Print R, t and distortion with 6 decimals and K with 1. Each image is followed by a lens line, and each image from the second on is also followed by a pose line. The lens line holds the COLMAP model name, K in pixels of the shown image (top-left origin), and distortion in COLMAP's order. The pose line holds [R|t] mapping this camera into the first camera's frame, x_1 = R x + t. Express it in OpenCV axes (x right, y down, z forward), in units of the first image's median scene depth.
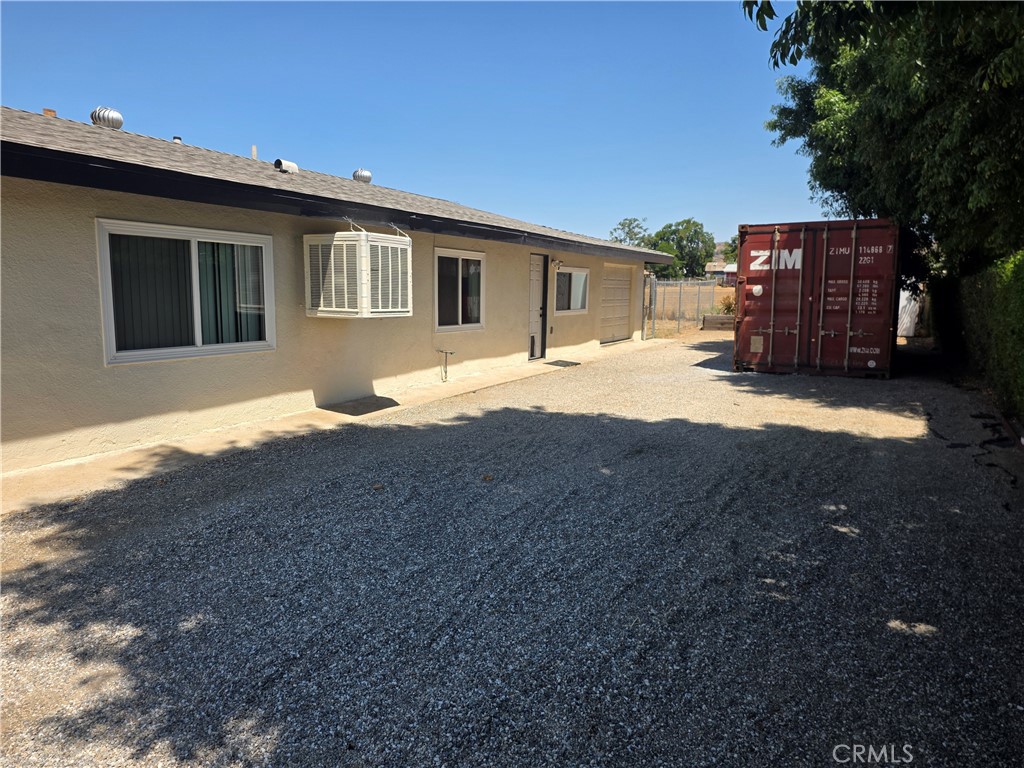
lens RADIAL K [[677.1, 0, 508.0], [0, 677.1, 382.8], [0, 0, 1]] dist [0.020695, -0.009068]
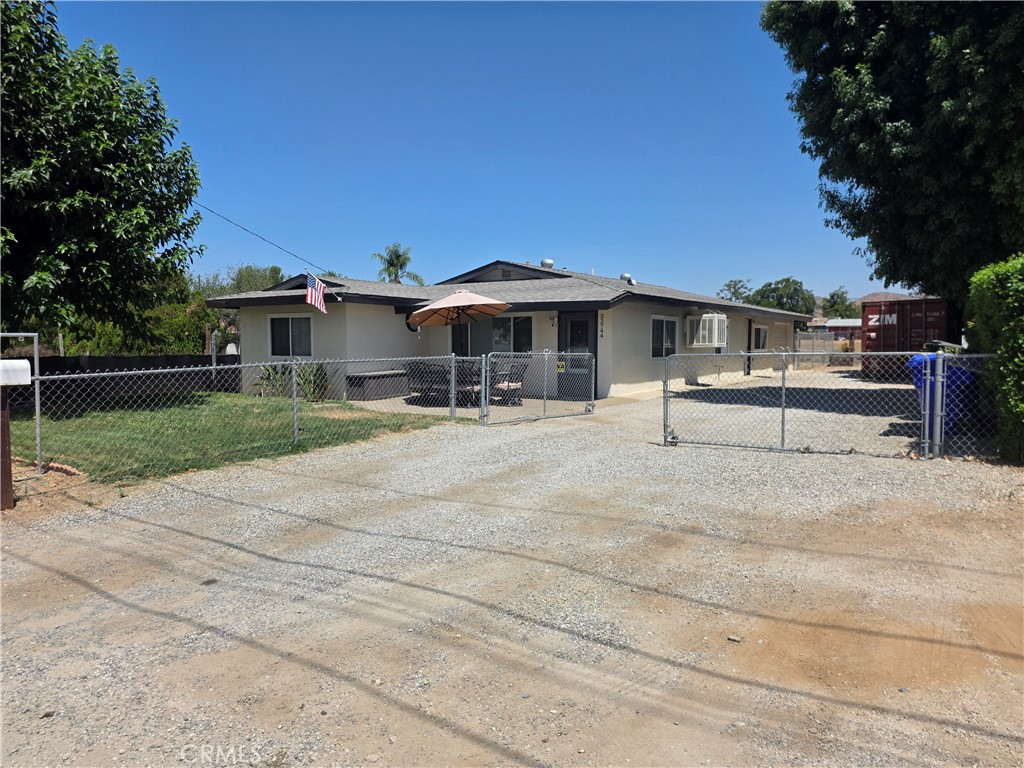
lens RADIAL K [[677.1, 0, 516.5], [0, 677.1, 381.3], [0, 0, 1]] dist [0.020695, -0.009068]
pose [[0.993363, -0.008962, -0.114671, -0.327978], [-0.001187, 0.996108, -0.088137, 0.129152], [0.115015, 0.087688, 0.989486, -0.796234]]
